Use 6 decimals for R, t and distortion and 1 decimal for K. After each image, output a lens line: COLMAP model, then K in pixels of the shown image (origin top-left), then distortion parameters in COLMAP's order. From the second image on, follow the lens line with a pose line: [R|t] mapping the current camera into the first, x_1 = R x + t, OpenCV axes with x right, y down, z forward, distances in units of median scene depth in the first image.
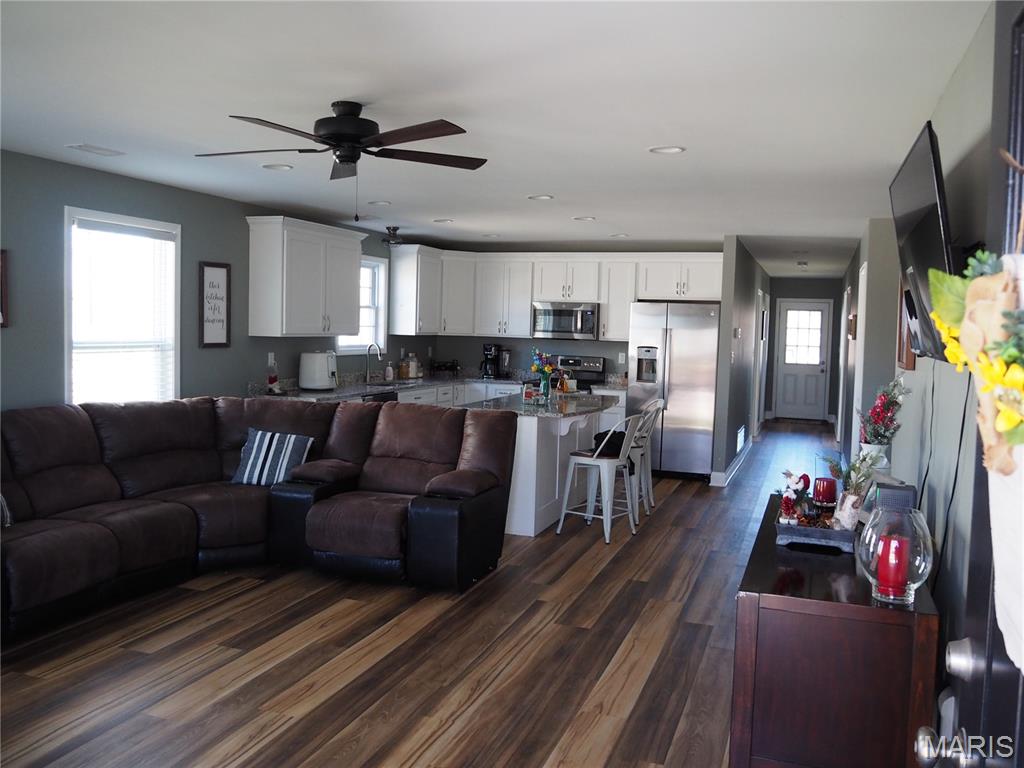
lens RADIAL K [[851.7, 0, 517.9], [0, 851.7, 377.7], [0, 0, 1]] dist [-0.050112, -0.004426]
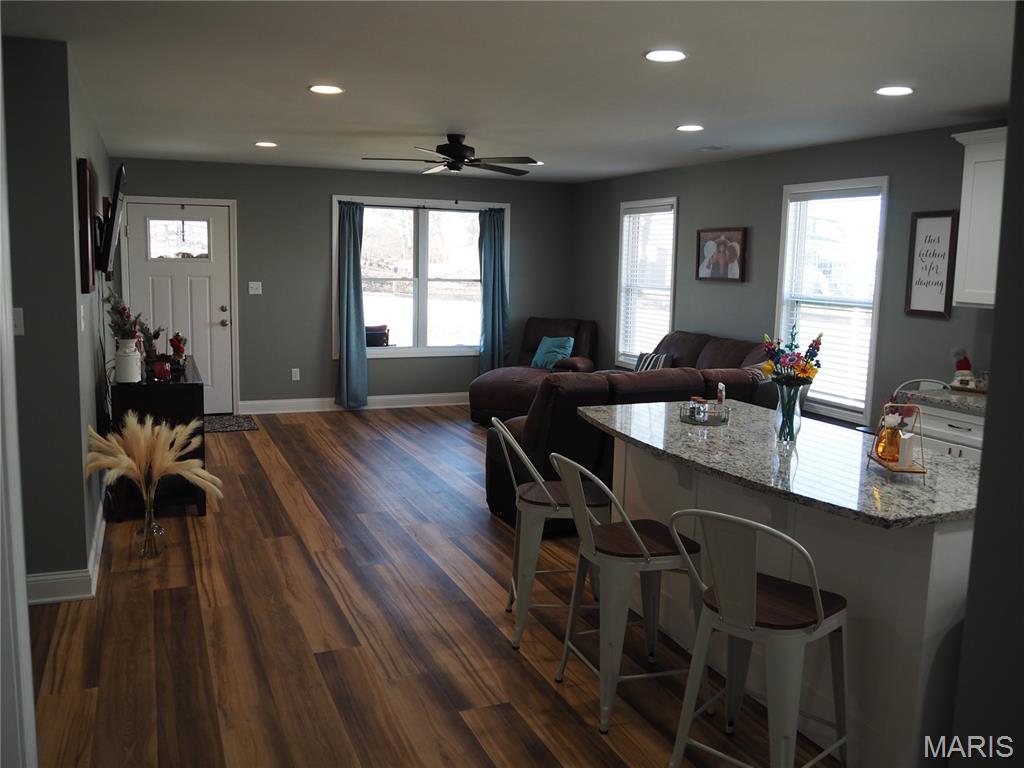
lens RADIAL K [[876.9, 0, 515.3], [0, 876.9, 370.5], [0, 0, 1]] dist [-0.006752, -0.001722]
pose [[-0.739135, 0.042748, -0.672200, 0.496797], [-0.084450, 0.984227, 0.155450, -0.080729], [0.668242, 0.171666, -0.723867, 1.337422]]
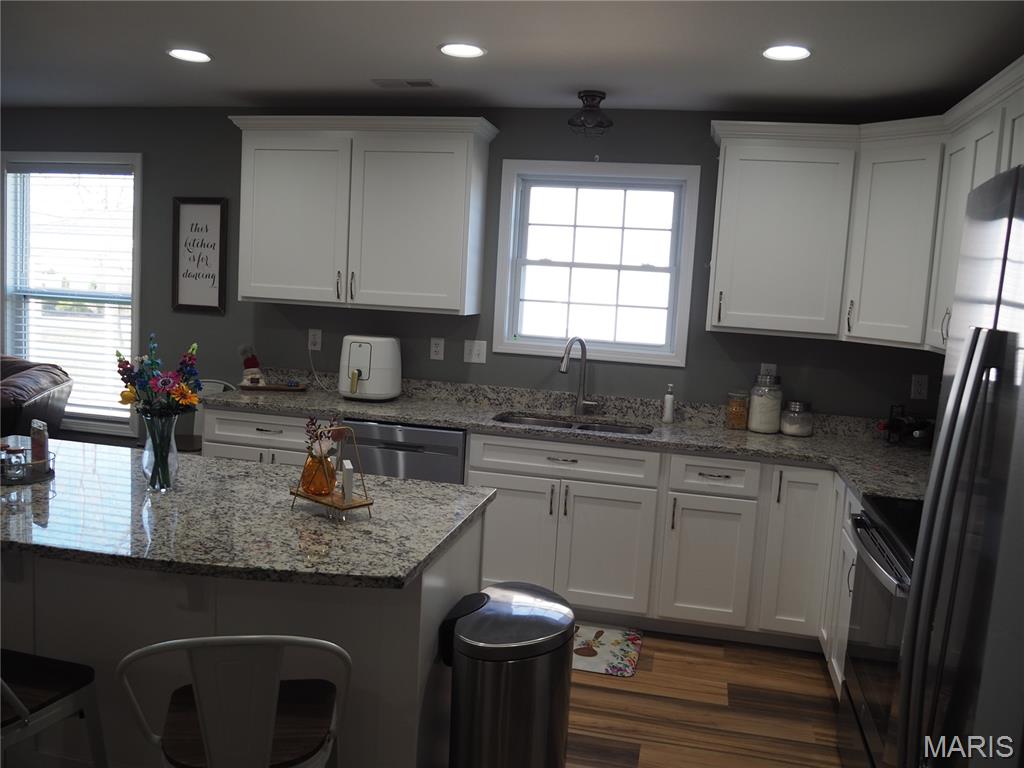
lens RADIAL K [[851.7, 0, 517.9], [0, 851.7, 377.7], [0, 0, 1]] dist [-0.050112, -0.004426]
pose [[0.116888, 0.094012, -0.988685, 0.415451], [-0.113092, 0.990294, 0.080794, -0.069288], [0.986685, 0.102369, 0.126386, 1.175551]]
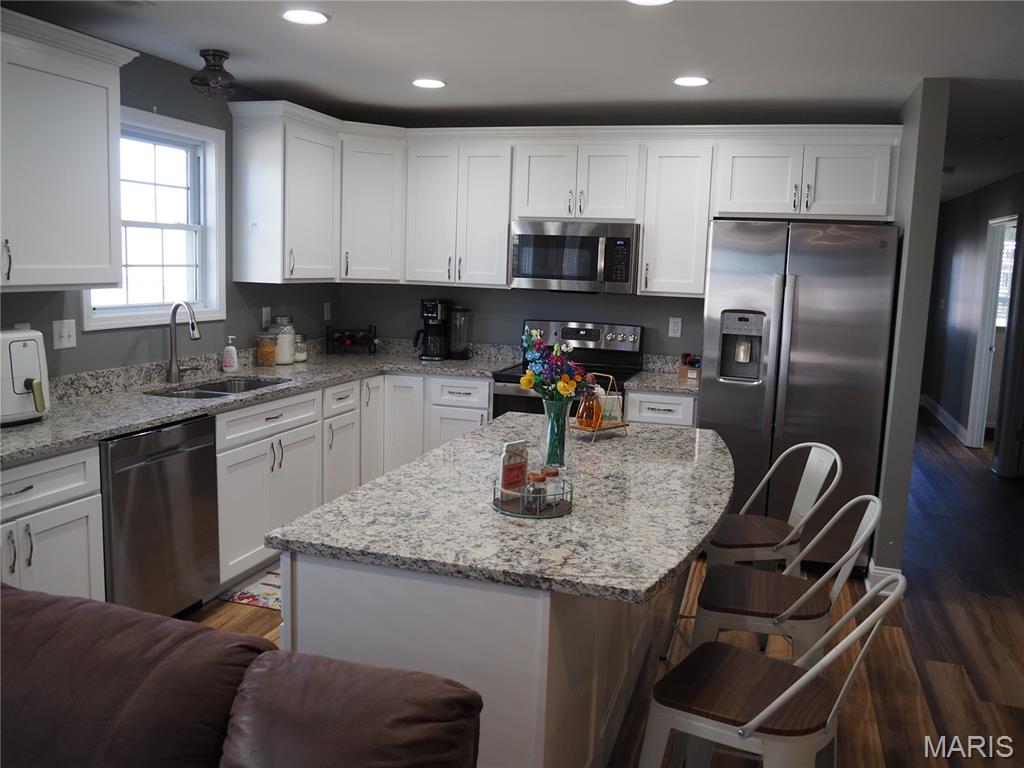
lens RADIAL K [[876.9, 0, 515.3], [0, 876.9, 370.5], [0, 0, 1]] dist [-0.006752, -0.001722]
pose [[0.999205, 0.003504, 0.039708, -0.003015], [-0.006091, 0.997851, 0.065235, -0.045685], [-0.039394, -0.065425, 0.997080, 0.649409]]
